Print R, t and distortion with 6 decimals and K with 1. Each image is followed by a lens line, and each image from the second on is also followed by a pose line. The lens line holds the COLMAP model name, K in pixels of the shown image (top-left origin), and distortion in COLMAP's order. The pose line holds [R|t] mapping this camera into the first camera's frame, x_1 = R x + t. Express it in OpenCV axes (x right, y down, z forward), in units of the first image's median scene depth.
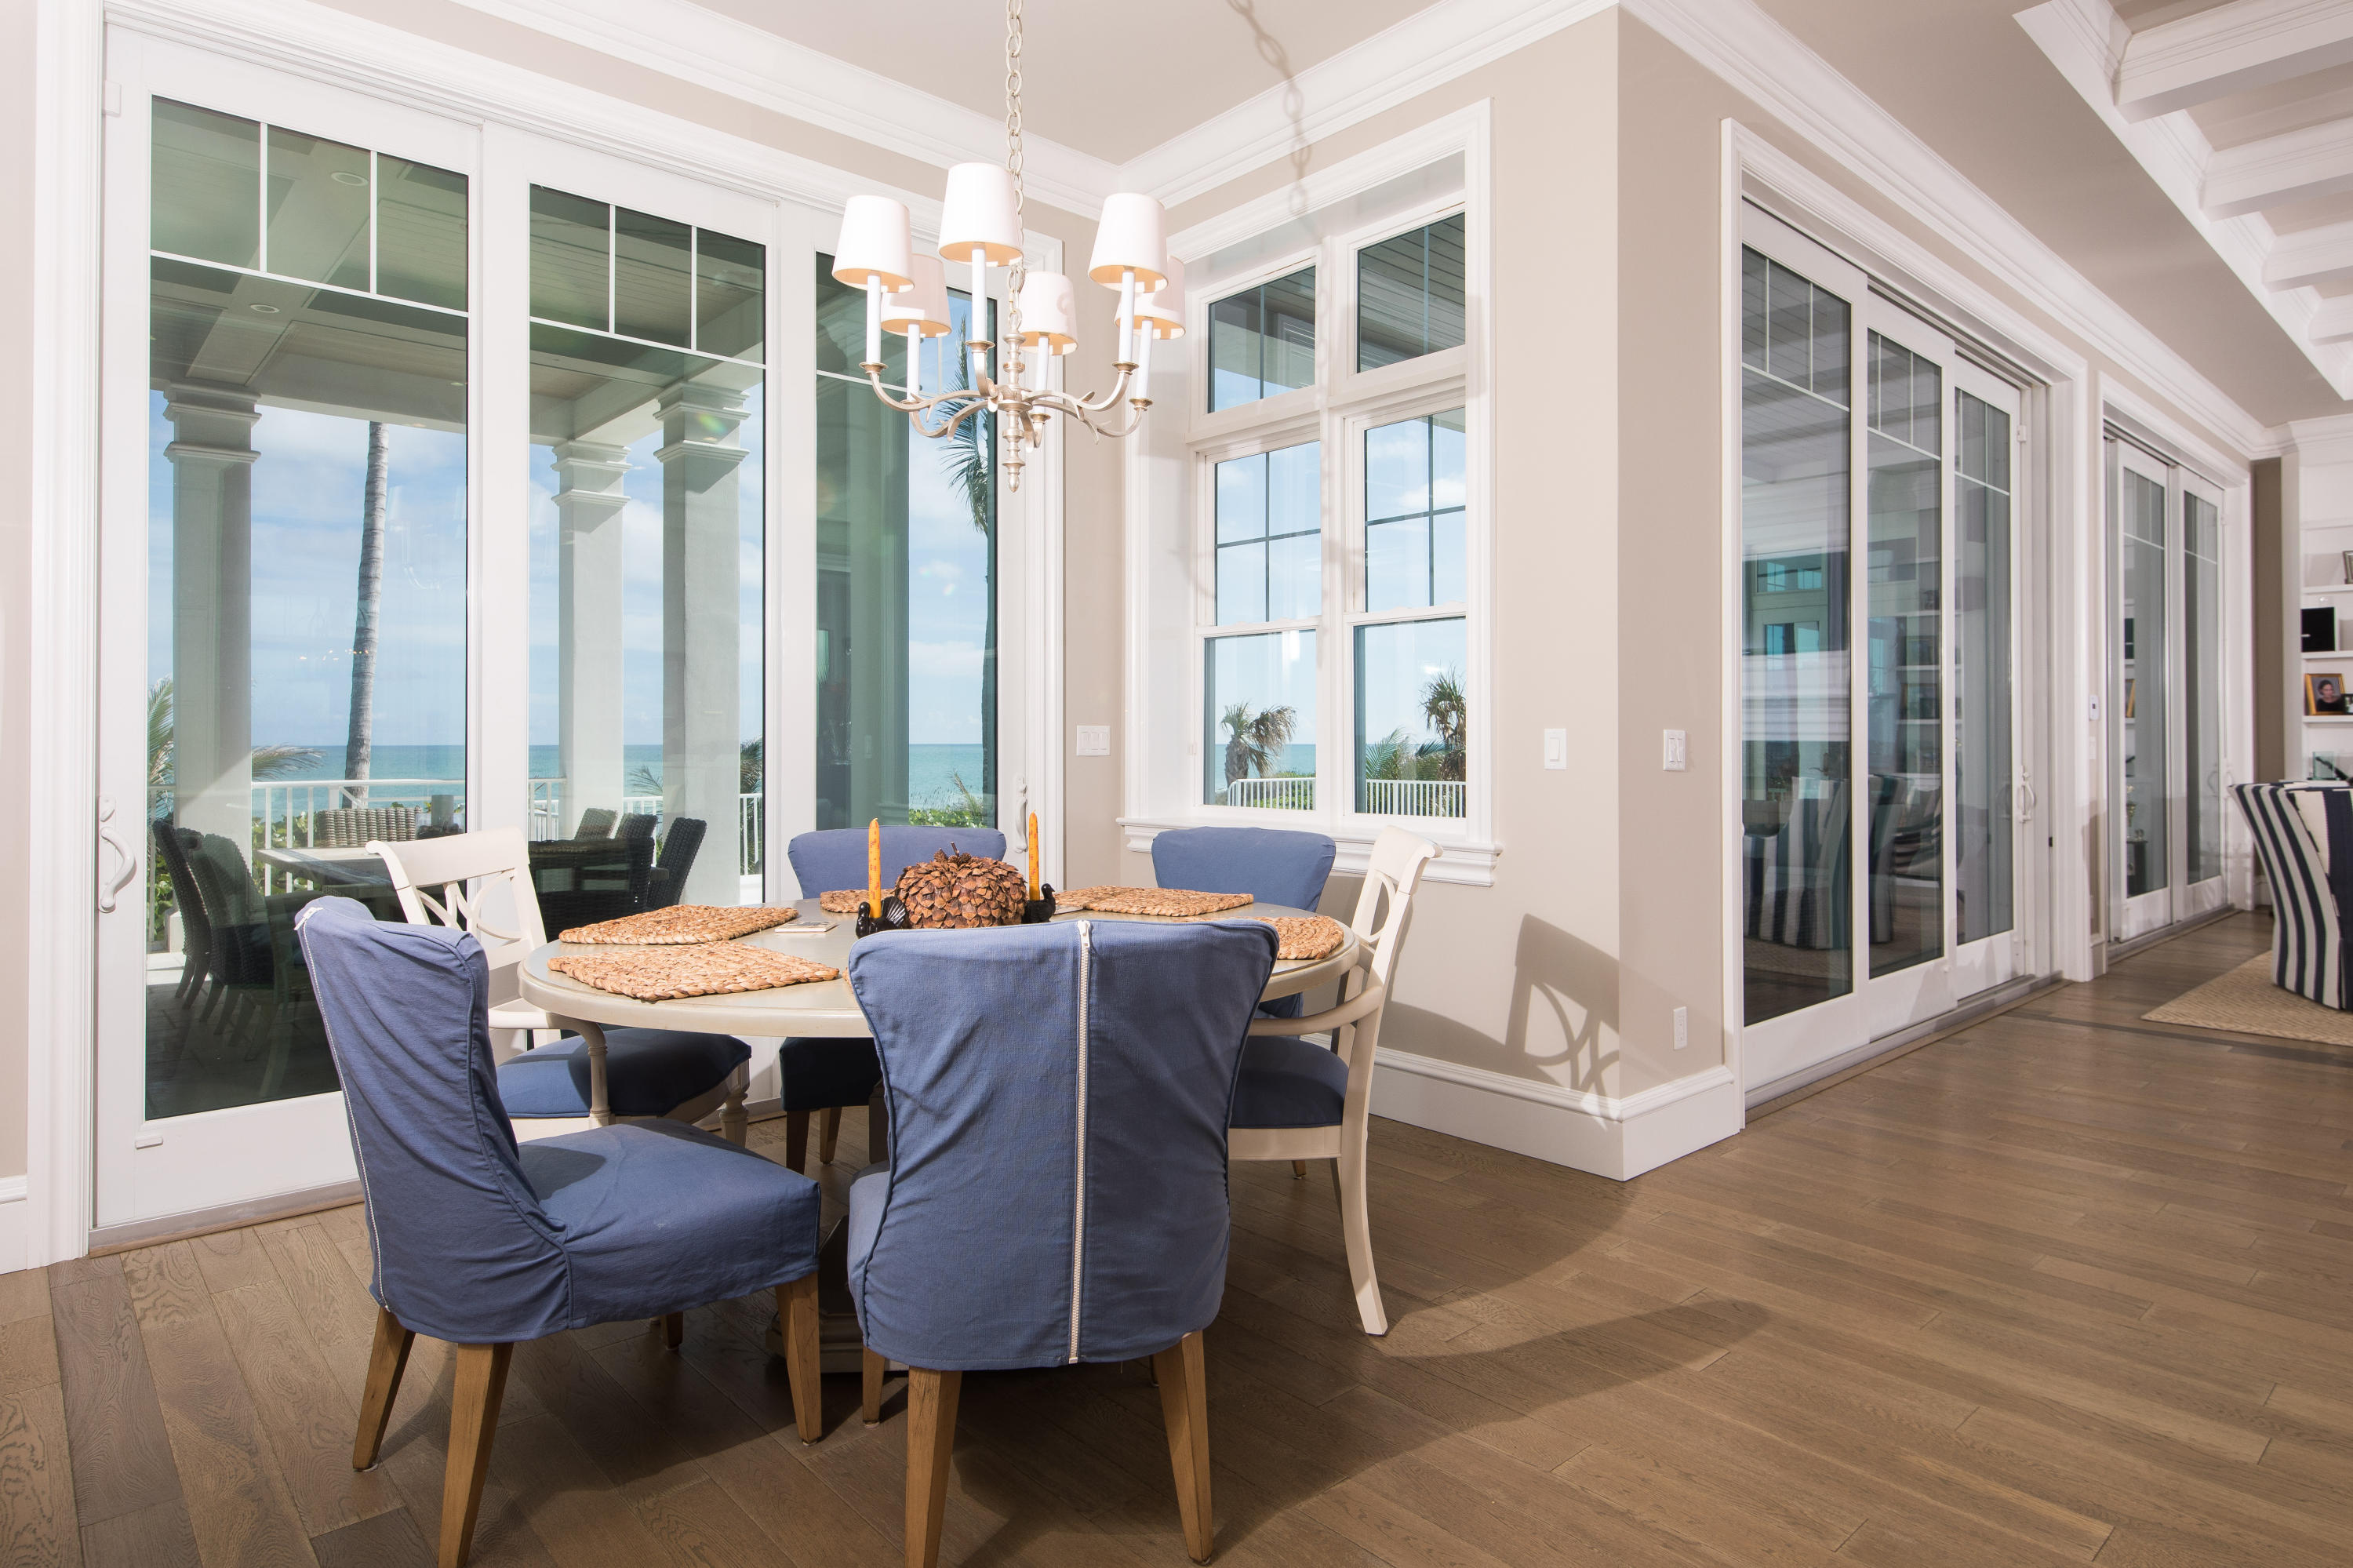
lens RADIAL K [[1304.3, 0, 1194.8], [0, 1304.3, 781.8], [0, 0, 1]] dist [0.039026, 0.000256]
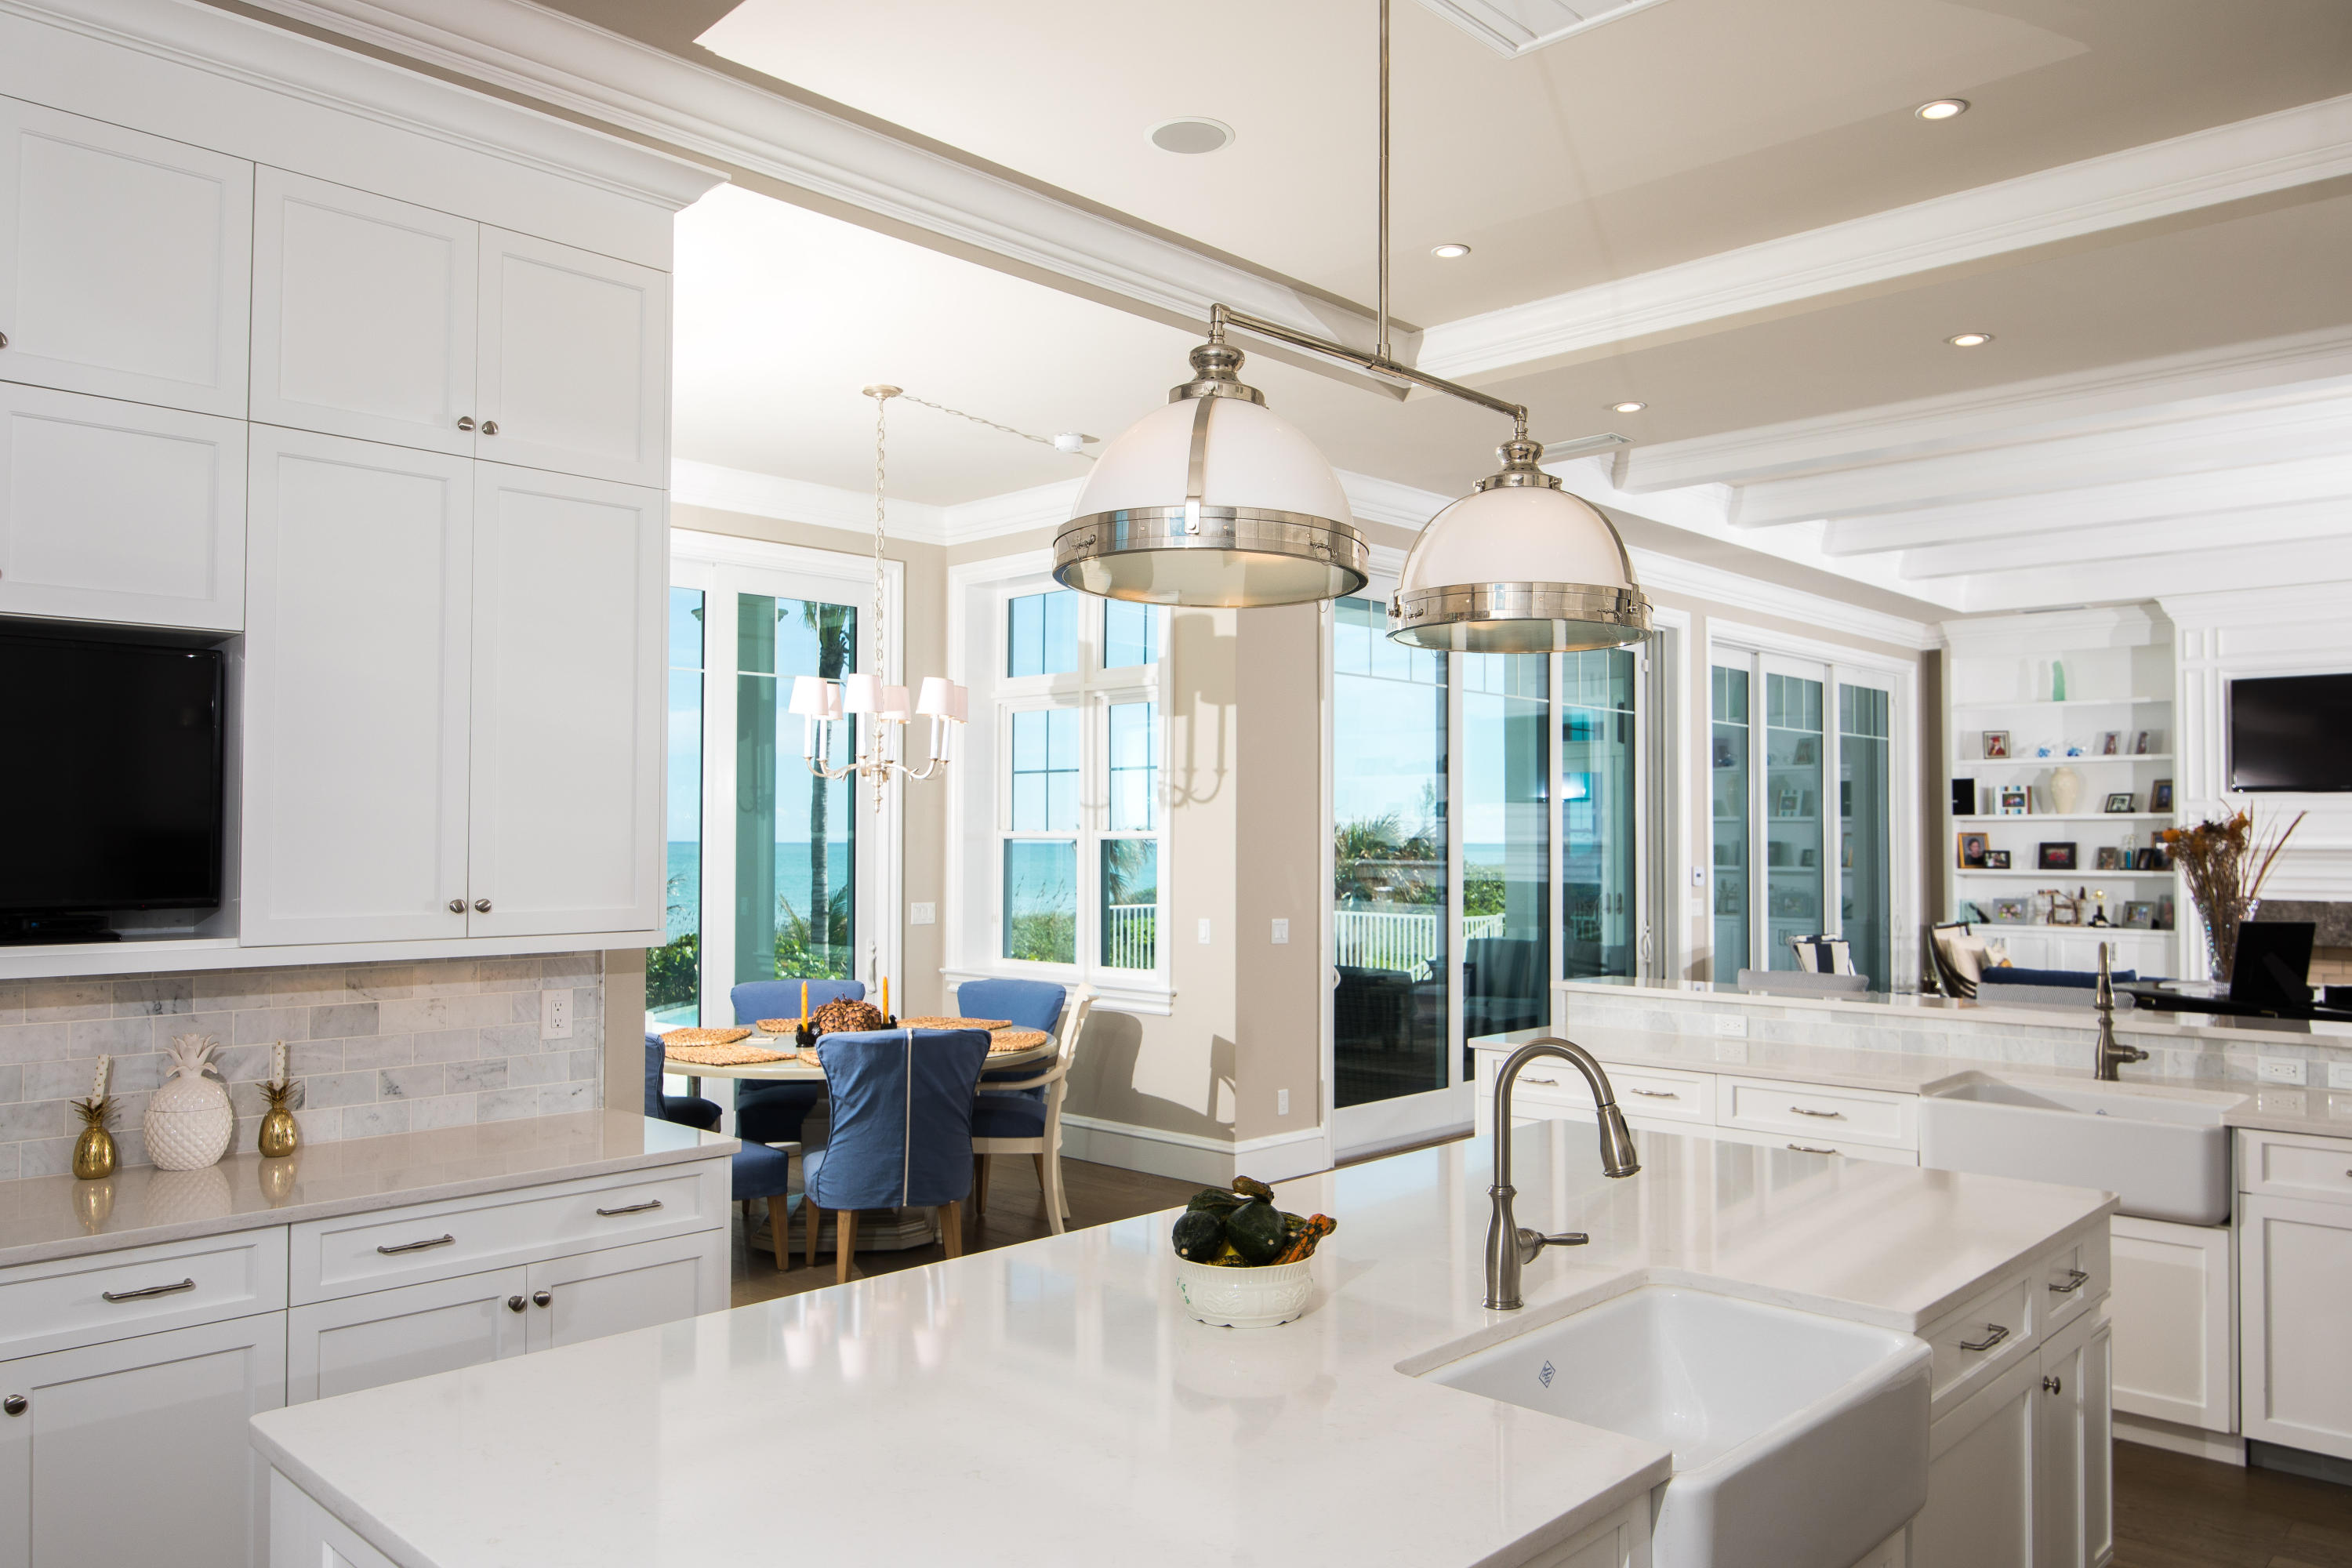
lens RADIAL K [[1651.2, 0, 1176.0], [0, 1651.2, 784.0], [0, 0, 1]] dist [0.018208, -0.000502]
pose [[0.997840, 0.004911, 0.065500, 0.095009], [-0.000773, 0.998011, -0.063039, -0.072237], [-0.065679, 0.062852, 0.995859, -0.990953]]
